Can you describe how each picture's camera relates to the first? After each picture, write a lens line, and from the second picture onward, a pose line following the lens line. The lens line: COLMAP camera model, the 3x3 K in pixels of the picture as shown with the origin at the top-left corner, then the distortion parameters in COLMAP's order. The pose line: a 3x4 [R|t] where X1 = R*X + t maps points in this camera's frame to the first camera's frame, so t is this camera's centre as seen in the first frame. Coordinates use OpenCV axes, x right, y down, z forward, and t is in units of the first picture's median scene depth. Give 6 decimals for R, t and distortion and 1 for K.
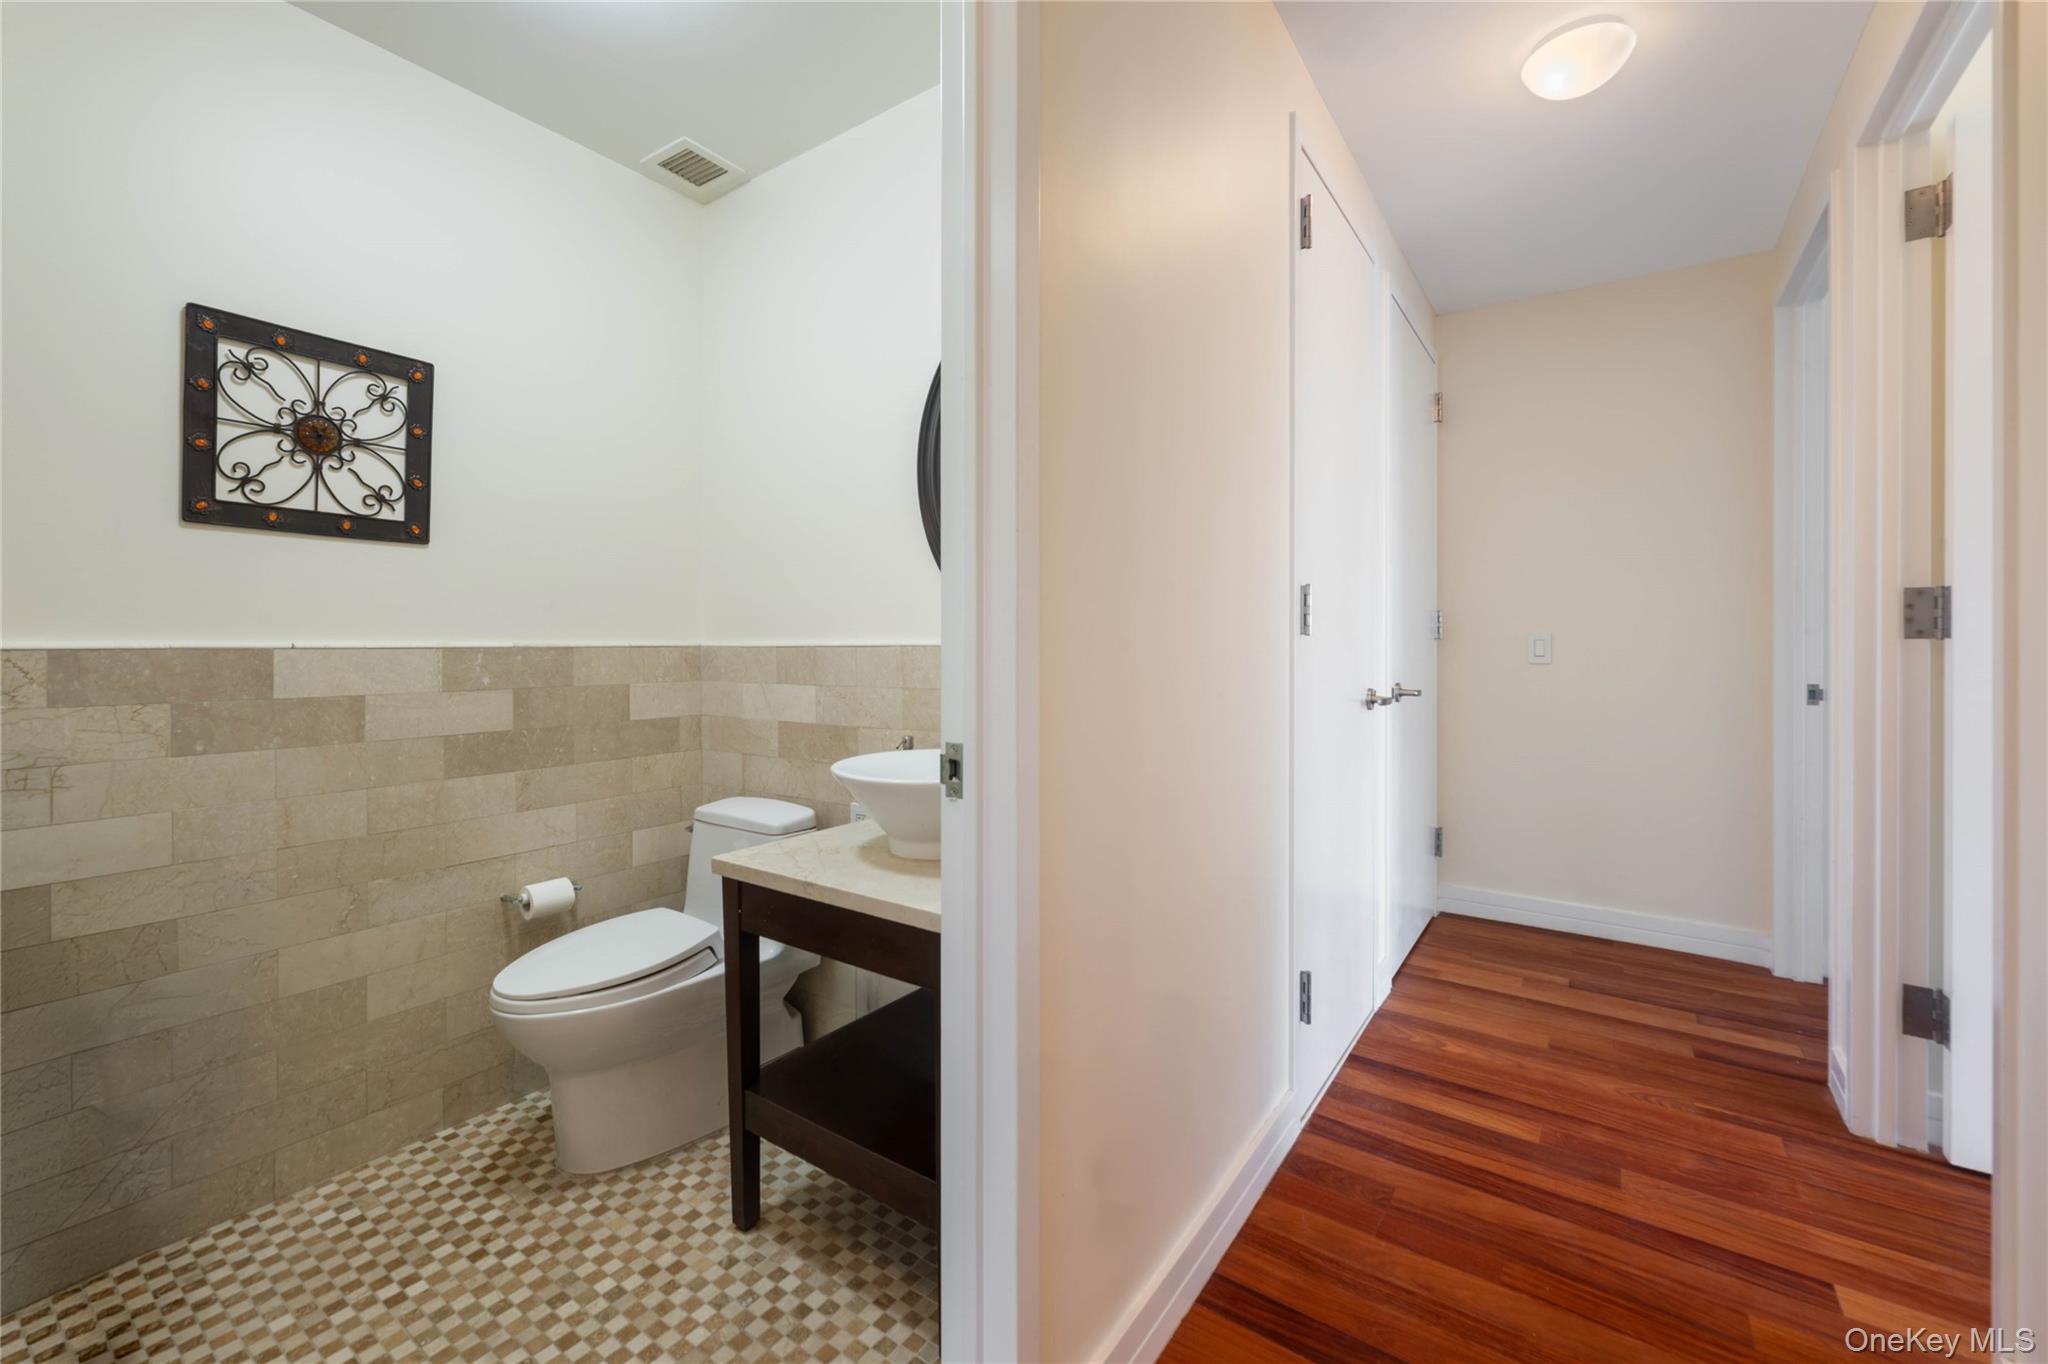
lens RADIAL K [[822.9, 0, 1027.0], [0, 822.9, 659.5], [0, 0, 1]] dist [-0.002580, -0.000279]
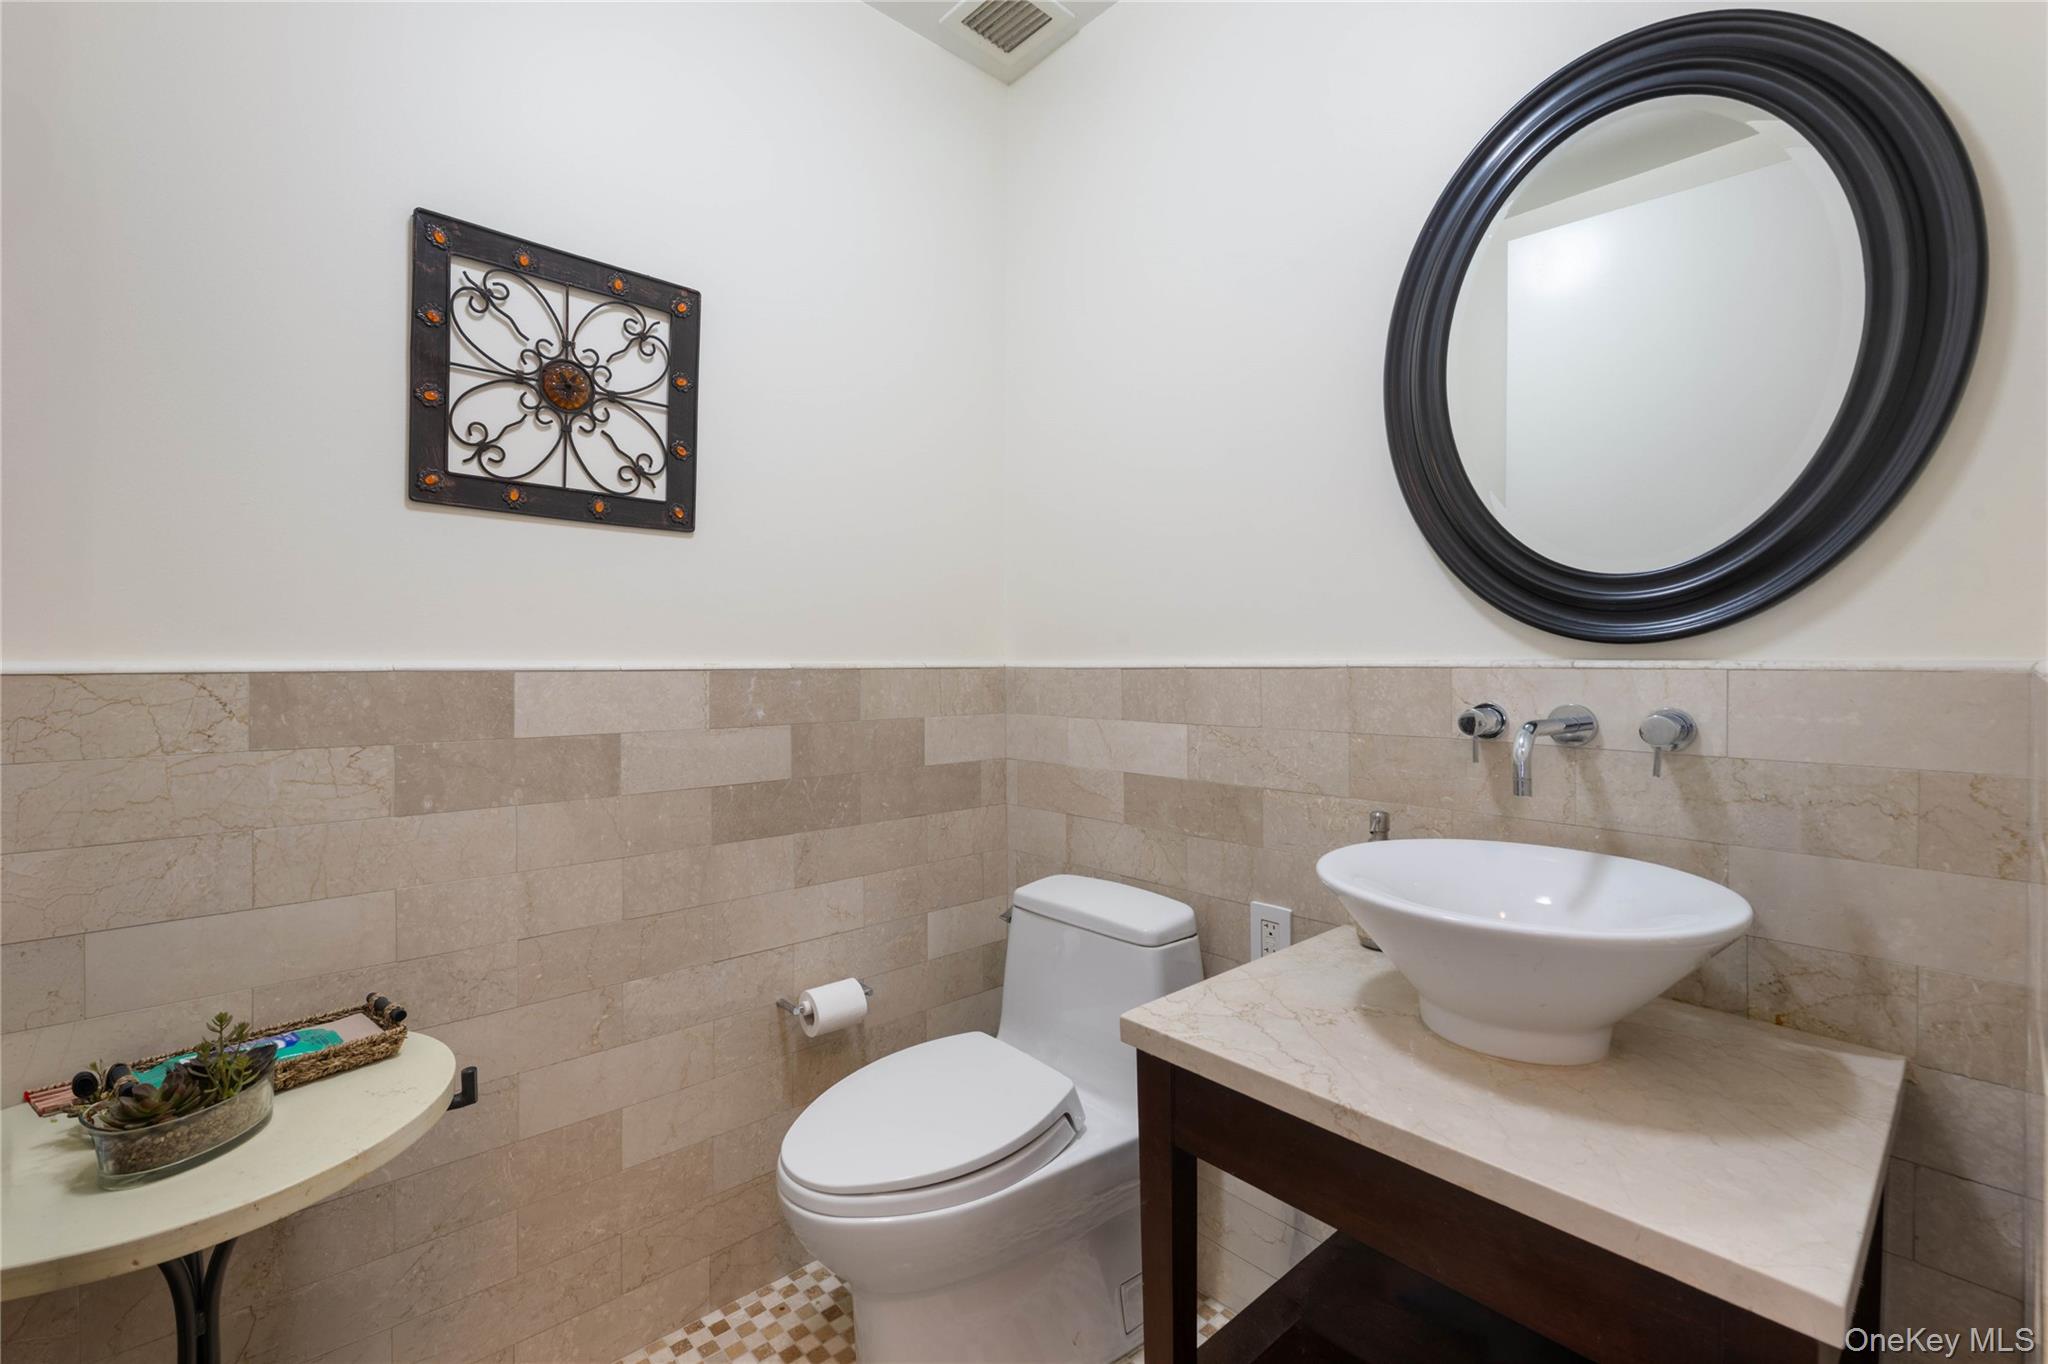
lens RADIAL K [[822.9, 0, 1019.3], [0, 822.9, 681.9], [0, 0, 1]] dist [-0.002580, -0.000279]
pose [[0.976096, 0.003665, -0.217310, -0.281814], [-0.003153, 0.999991, 0.002704, -0.006238], [0.217318, -0.001955, 0.976099, 0.339495]]
